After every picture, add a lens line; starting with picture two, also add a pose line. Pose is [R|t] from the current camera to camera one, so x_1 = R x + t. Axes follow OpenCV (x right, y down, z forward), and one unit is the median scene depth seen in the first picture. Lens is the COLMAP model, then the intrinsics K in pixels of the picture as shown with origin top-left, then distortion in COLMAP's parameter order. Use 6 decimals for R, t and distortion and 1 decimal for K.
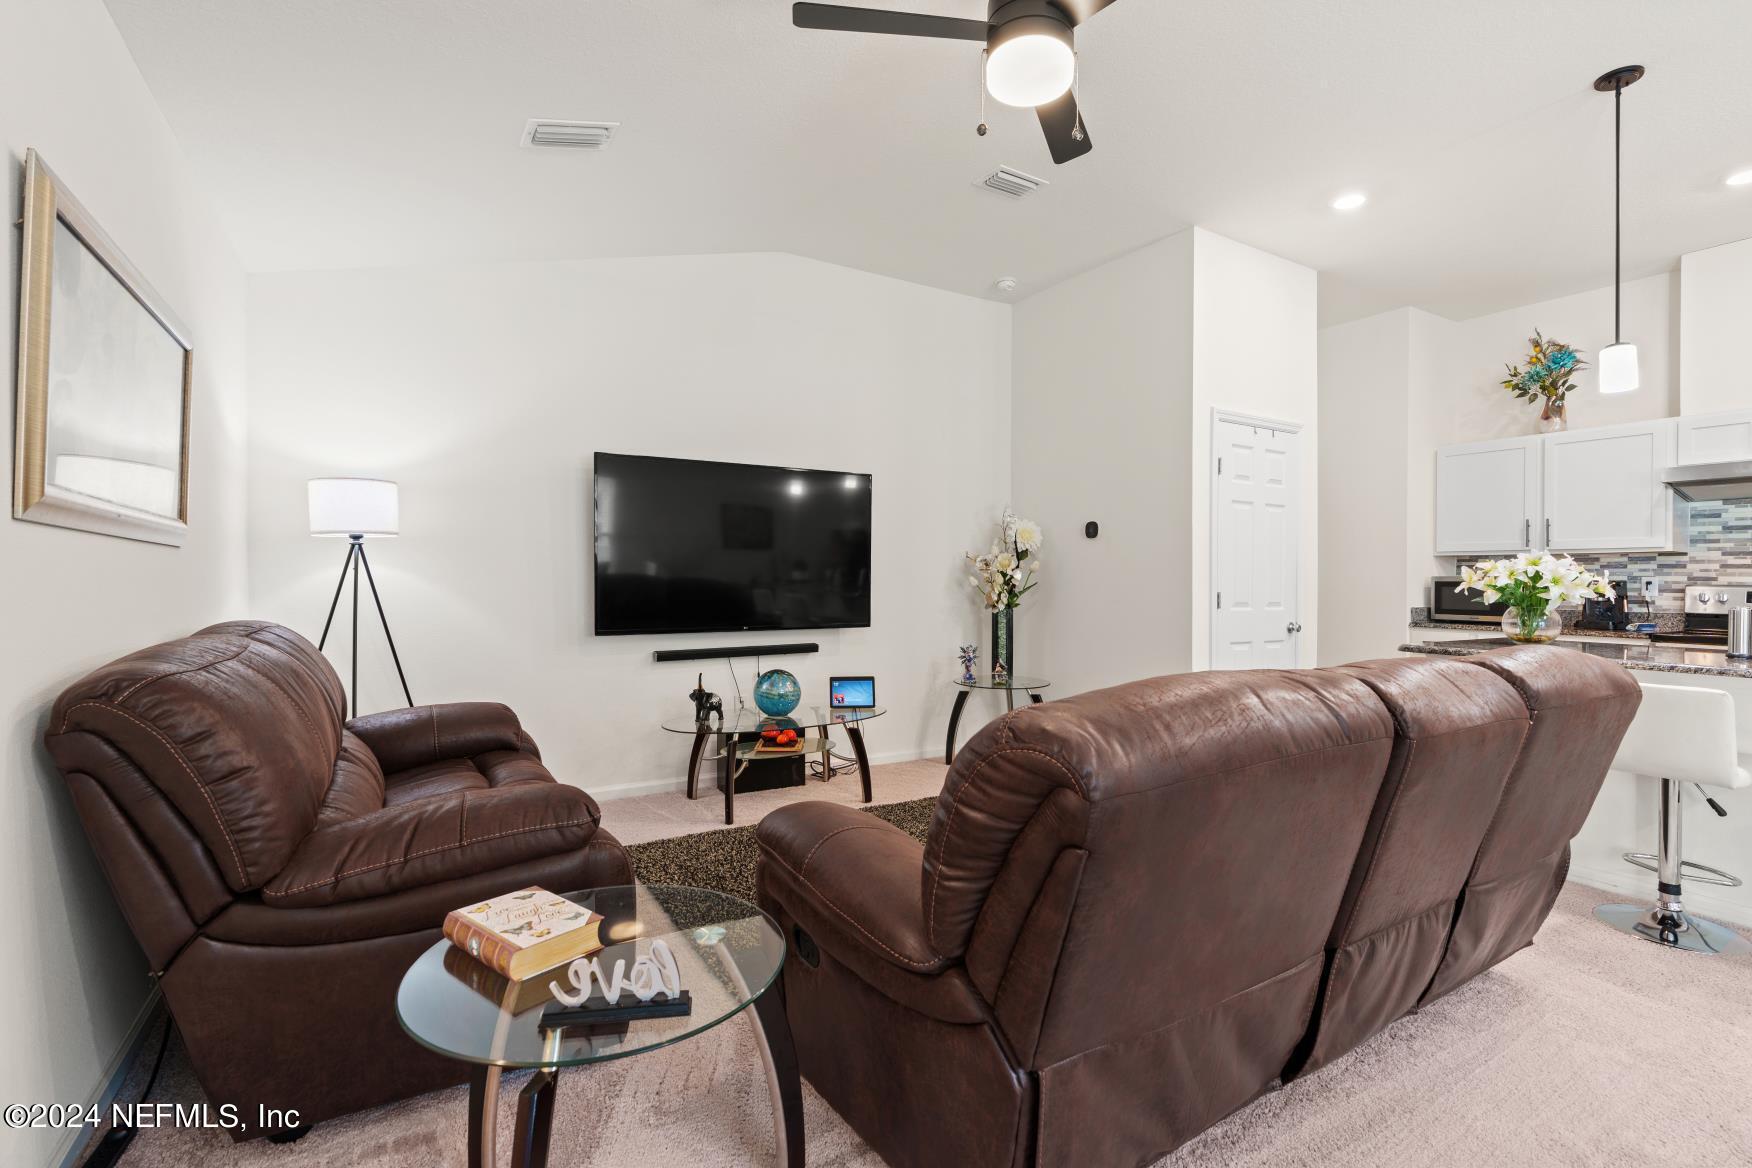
lens RADIAL K [[785.9, 0, 874.2], [0, 785.9, 576.5], [0, 0, 1]] dist [-0.012099, 0.003055]
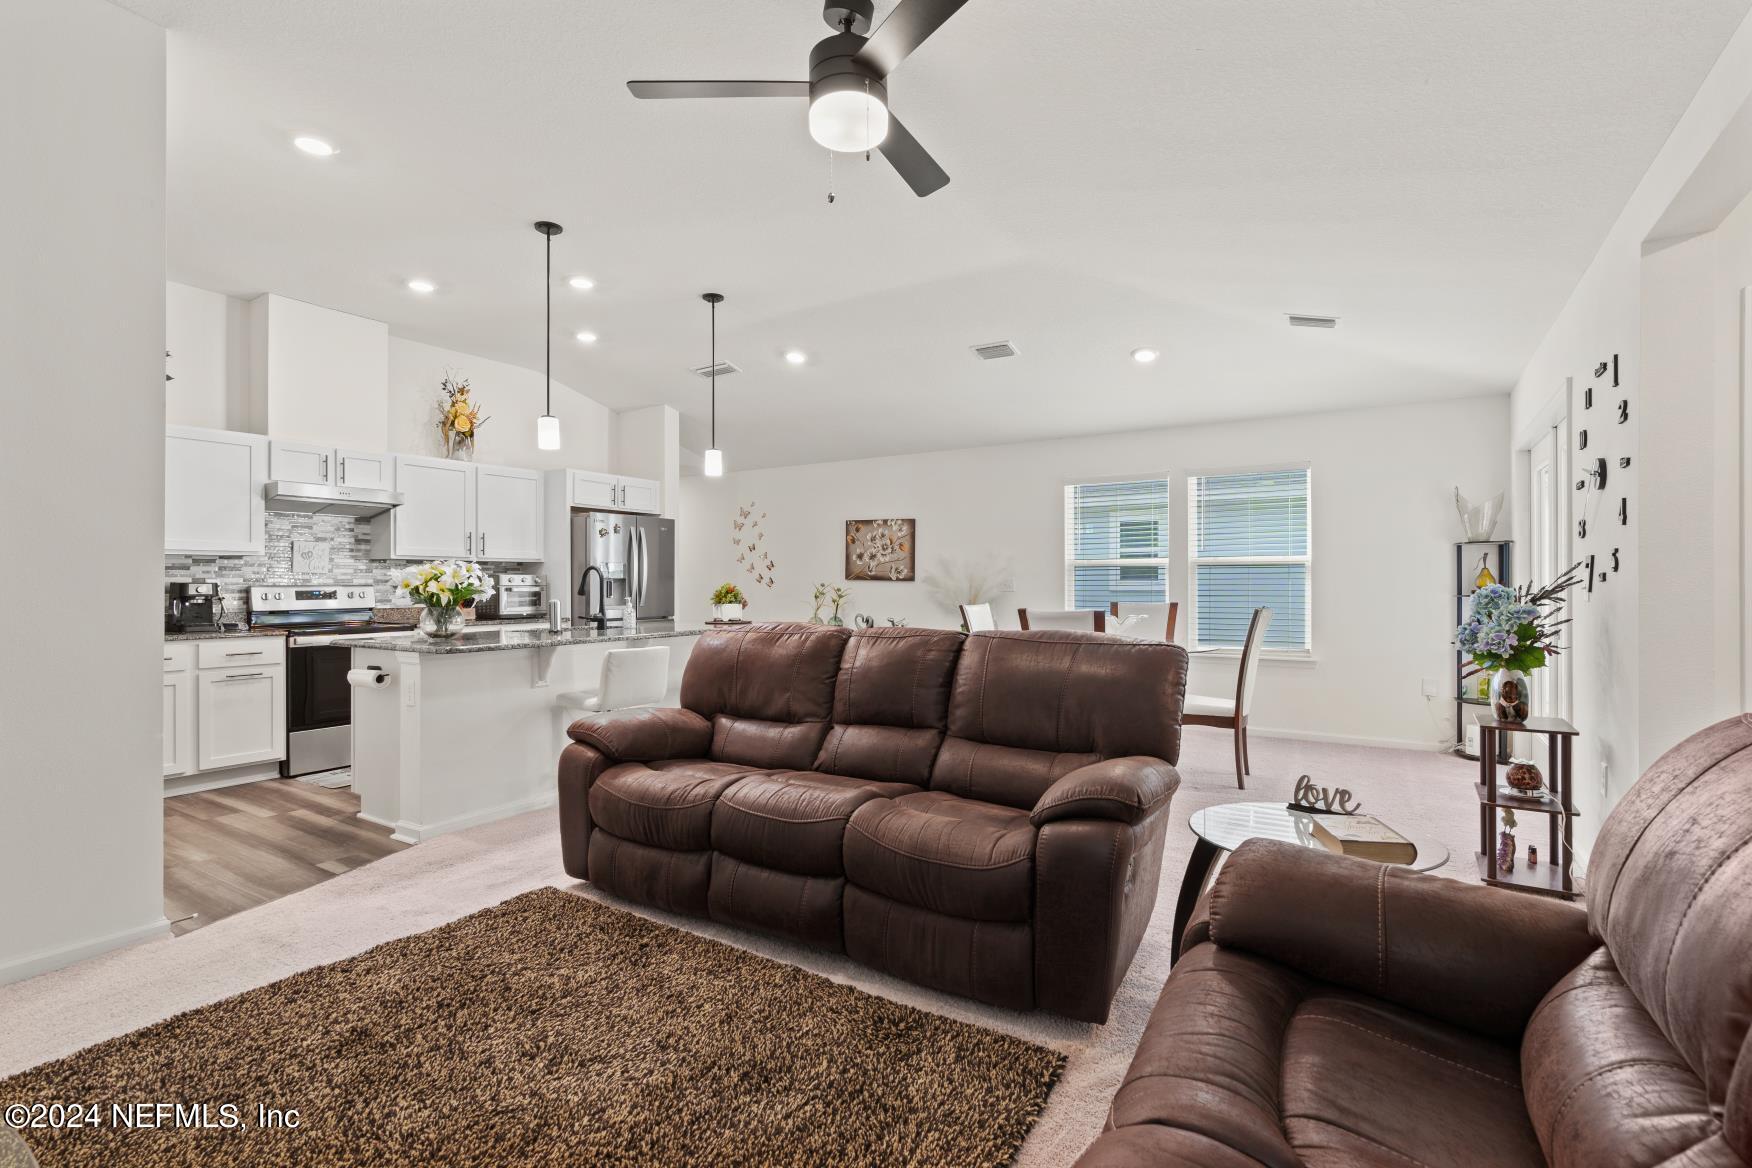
lens RADIAL K [[785.9, 0, 879.7], [0, 785.9, 584.8], [0, 0, 1]] dist [-0.012099, 0.003055]
pose [[-0.455438, -0.013139, 0.890170, -0.356422], [-0.006572, 0.999913, 0.011396, -0.009164], [-0.890243, -0.000660, -0.455485, 0.698811]]
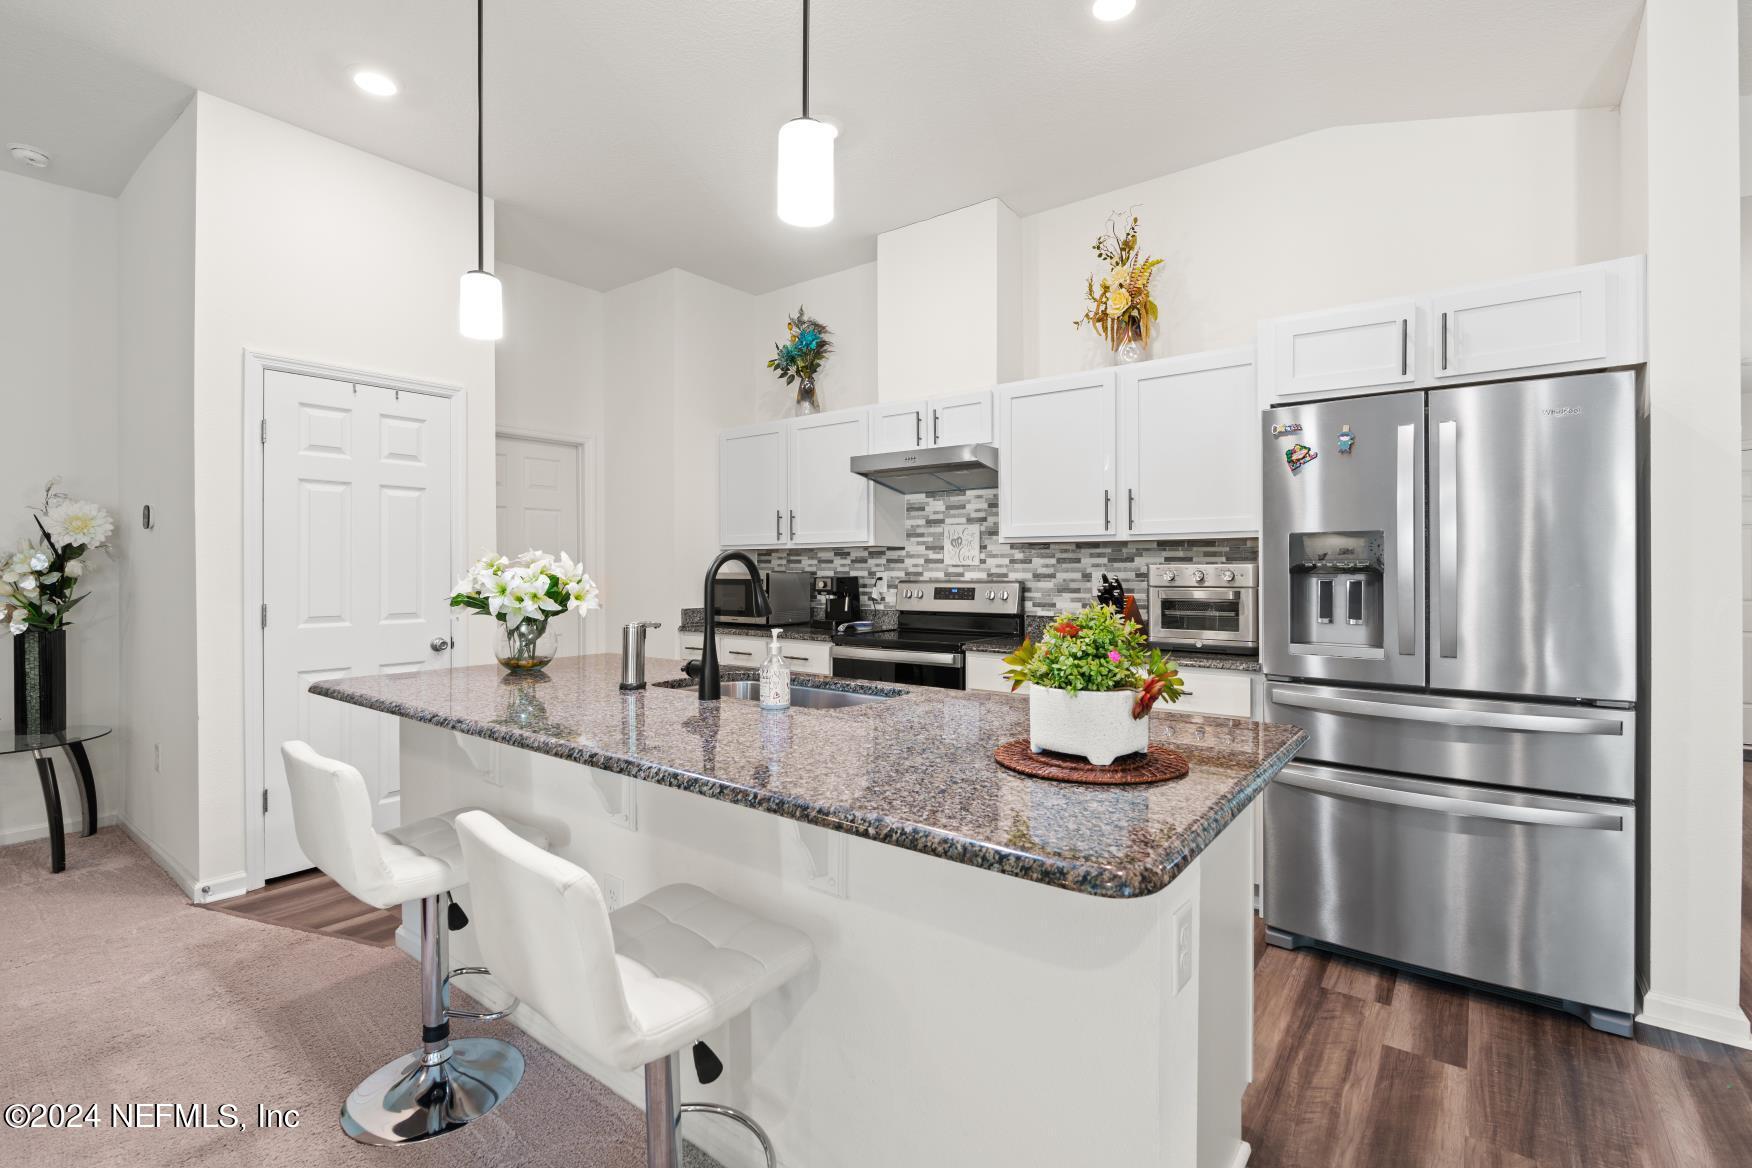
lens RADIAL K [[785.9, 0, 875.9], [0, 785.9, 561.5], [0, 0, 1]] dist [-0.012099, 0.003055]
pose [[0.925800, -0.010235, 0.377875, 0.642321], [0.010432, 0.999944, 0.001527, -0.014430], [-0.377870, 0.002529, 0.925855, 0.109761]]
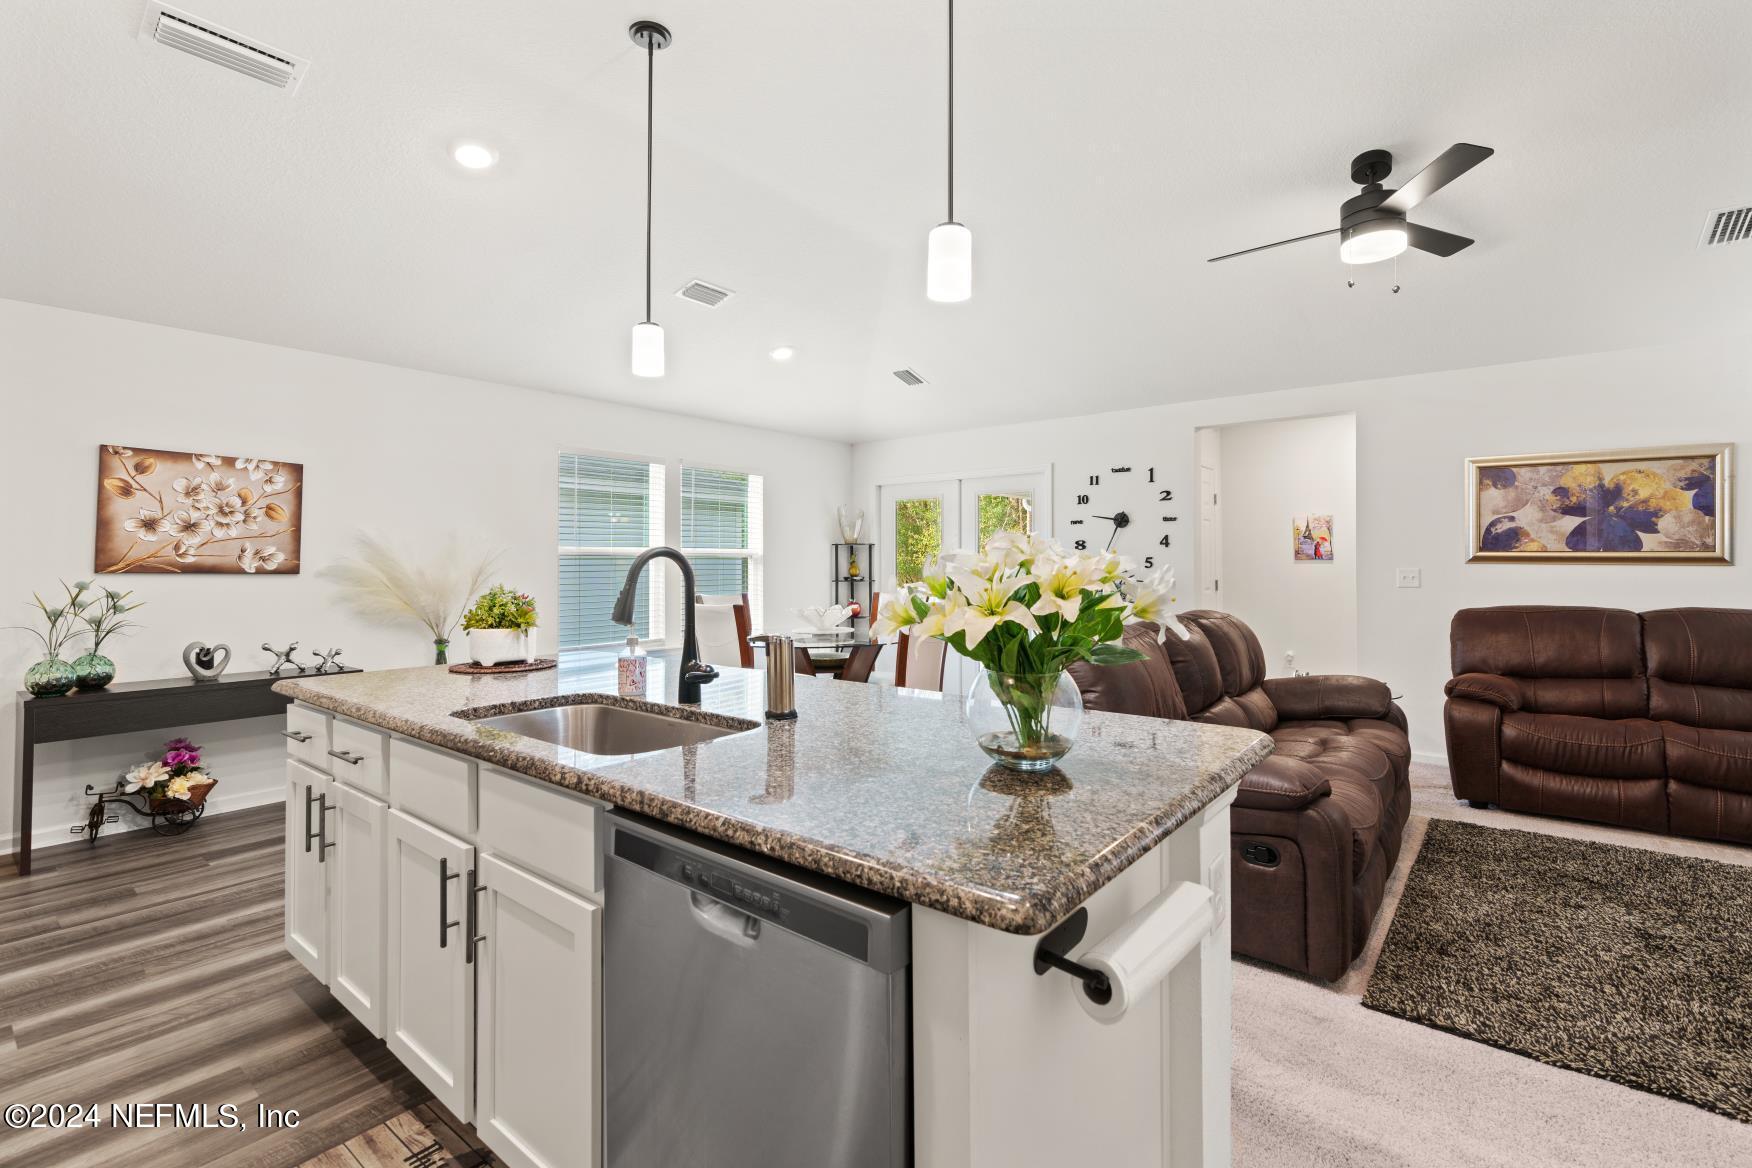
lens RADIAL K [[785.9, 0, 875.5], [0, 785.9, 552.7], [0, 0, 1]] dist [-0.012099, 0.003055]
pose [[-0.938759, -0.014304, -0.344277, 0.777673], [-0.006268, 0.999682, -0.024443, -0.006566], [0.344517, -0.020788, -0.938550, 0.986760]]
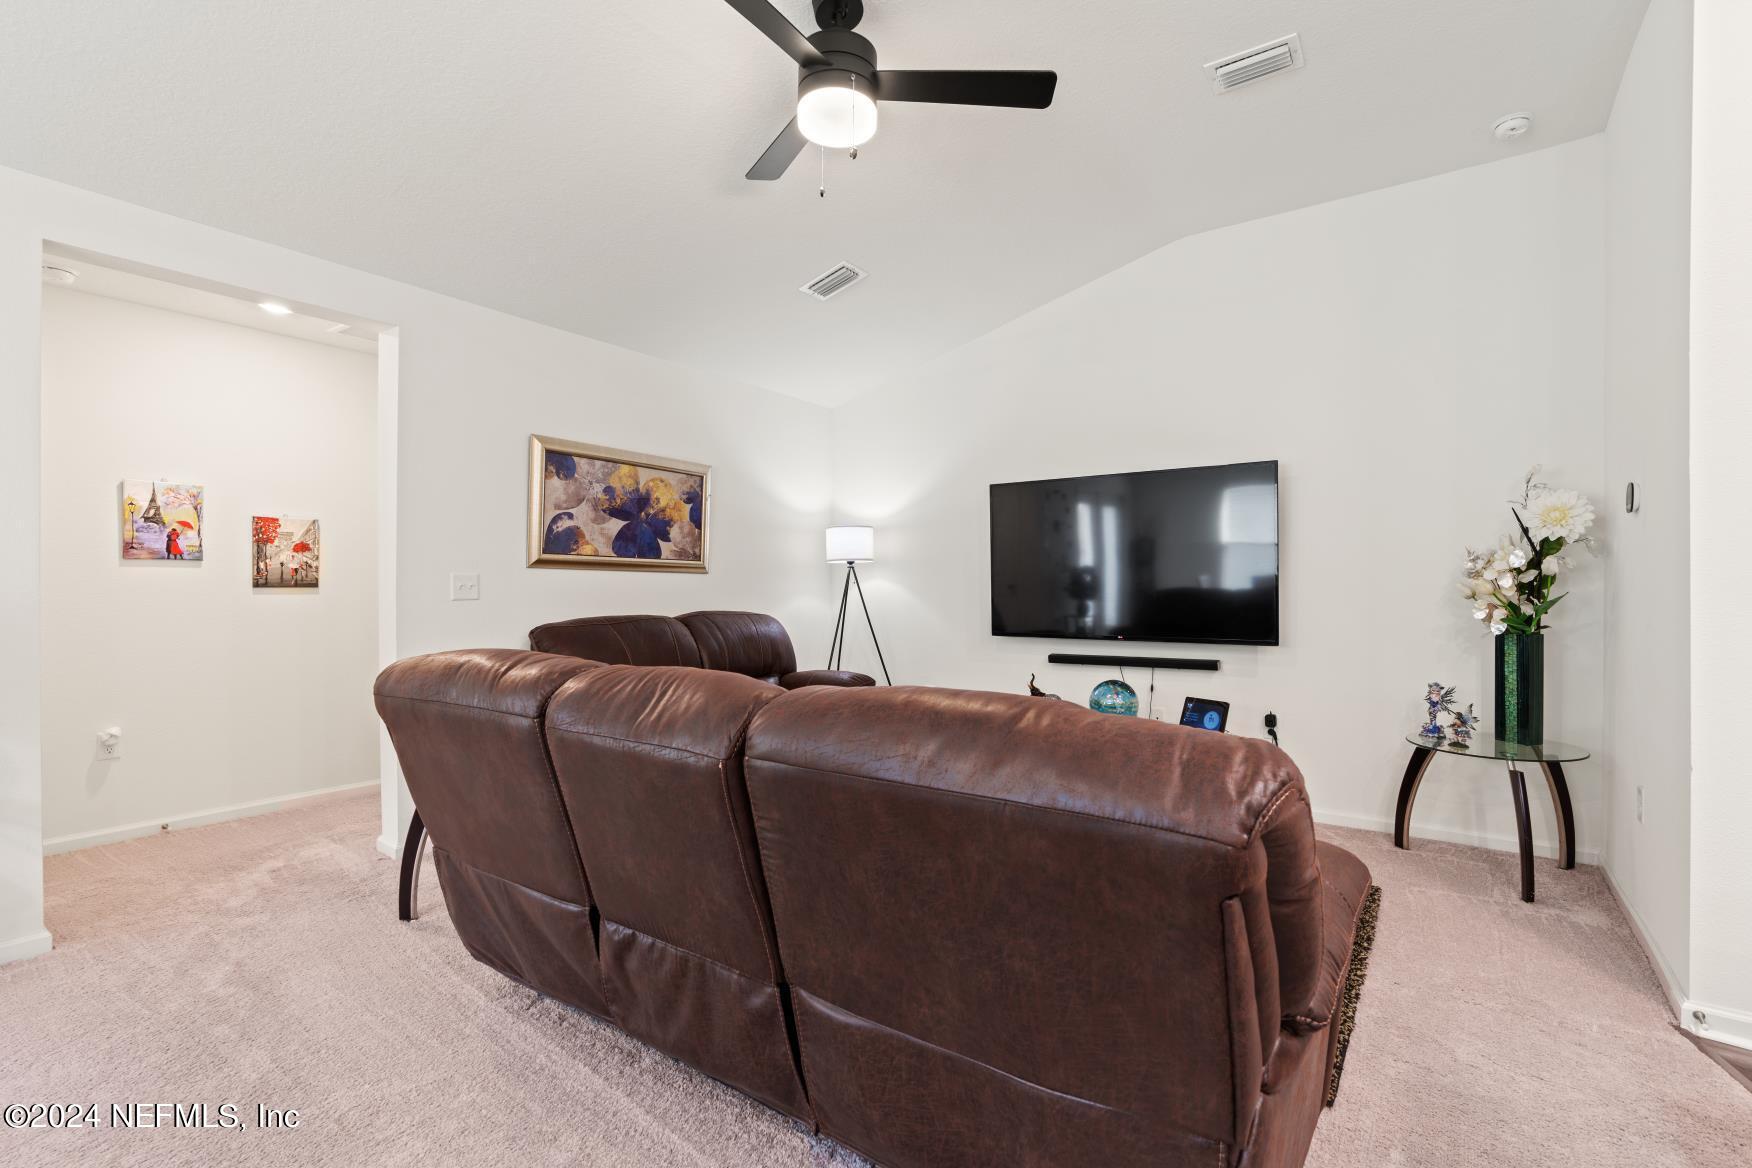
lens RADIAL K [[785.9, 0, 895.0], [0, 785.9, 589.4], [0, 0, 1]] dist [-0.012099, 0.003055]
pose [[0.409428, -0.000678, -0.912342, 0.590725], [0.007119, 0.999972, 0.002452, 0.000140], [0.912315, -0.007499, 0.409421, 0.307519]]
